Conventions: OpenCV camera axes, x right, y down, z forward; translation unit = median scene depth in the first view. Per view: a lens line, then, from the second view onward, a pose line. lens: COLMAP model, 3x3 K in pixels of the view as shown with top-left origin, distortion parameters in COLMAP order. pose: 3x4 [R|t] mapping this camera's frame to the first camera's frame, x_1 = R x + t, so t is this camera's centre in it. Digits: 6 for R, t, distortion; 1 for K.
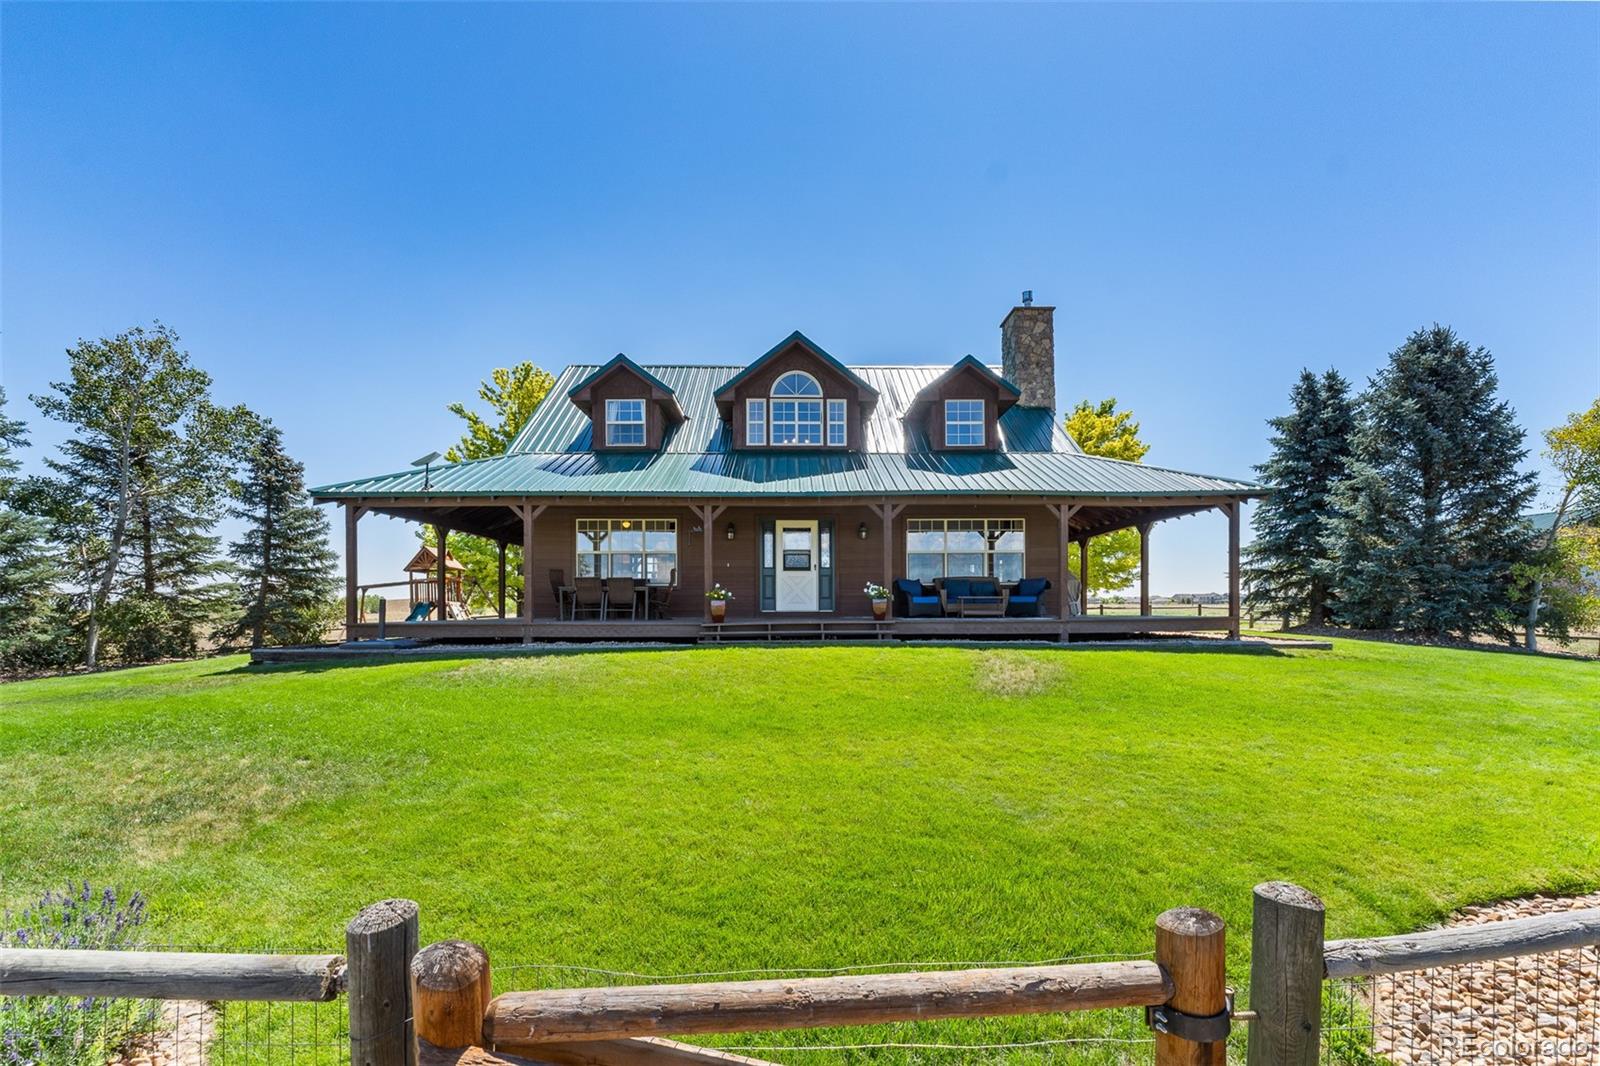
lens RADIAL K [[626.6, 0, 801.1], [0, 626.6, 601.6], [0, 0, 1]] dist [0.034347, -0.000044]
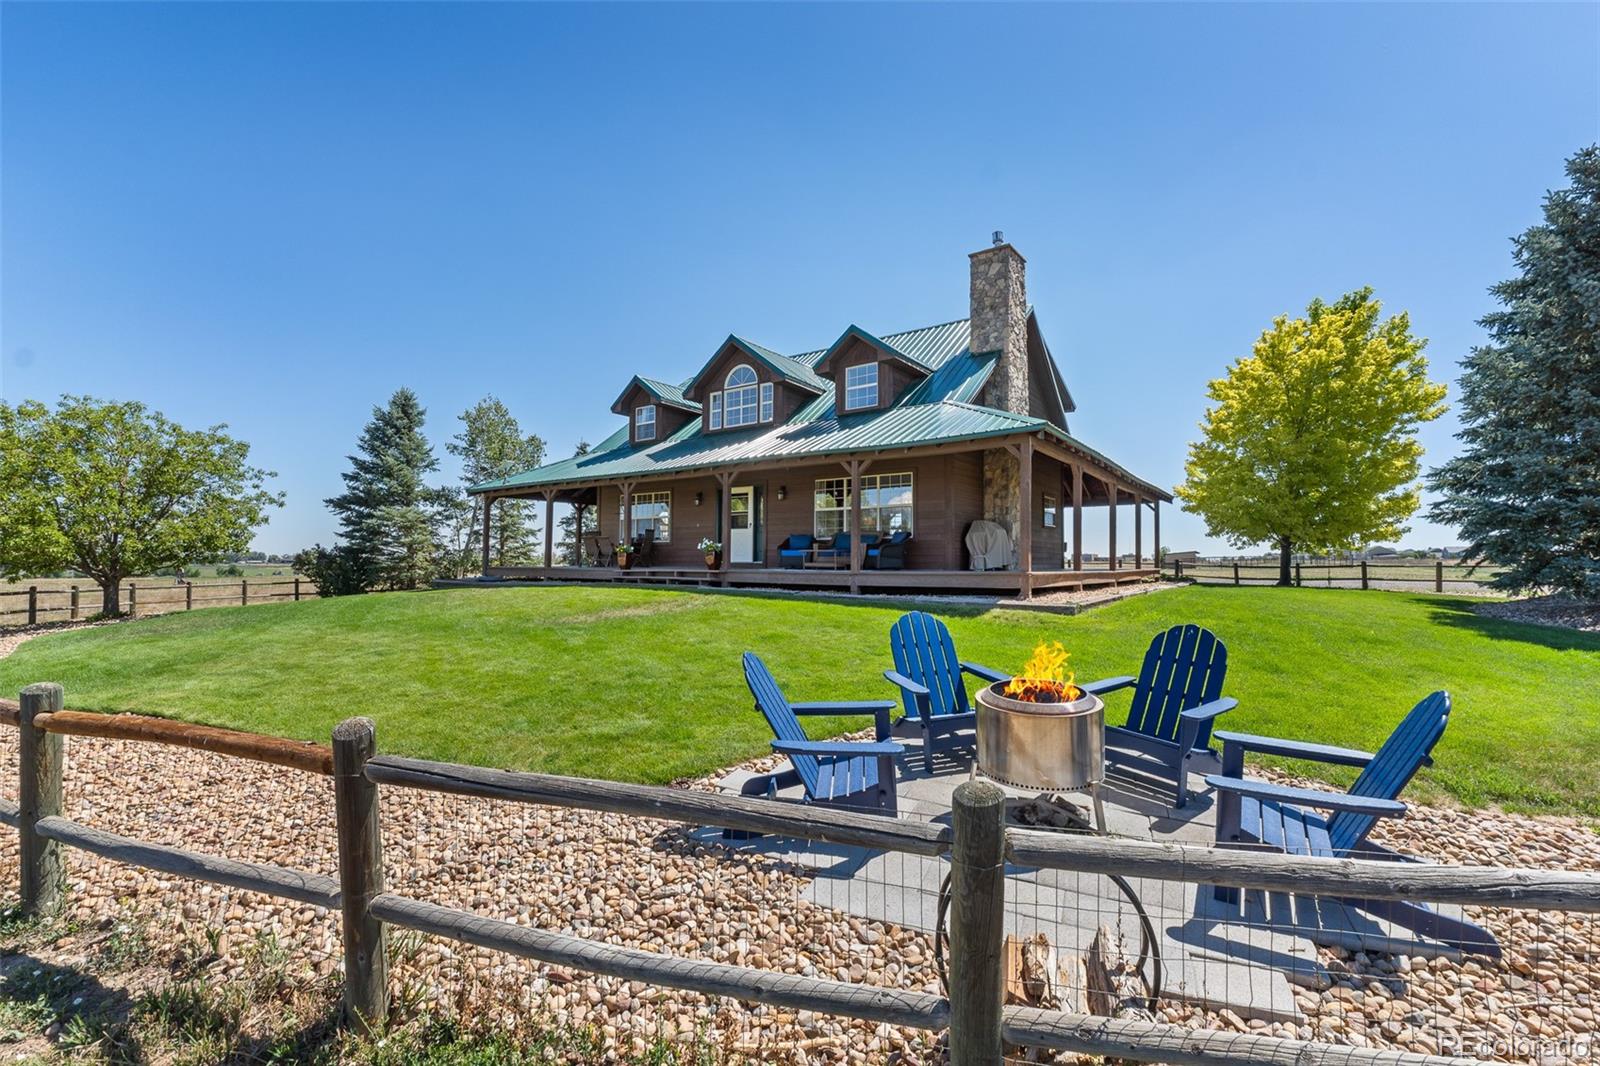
lens RADIAL K [[680.7, 0, 800.0], [0, 680.7, 533.0], [0, 0, 1]] dist [0.000414, -0.000241]
pose [[0.828068, -0.021152, -0.560228, 0.726104], [0.003576, 0.999467, -0.032451, -0.000240], [0.560616, 0.024868, 0.827703, -0.009629]]
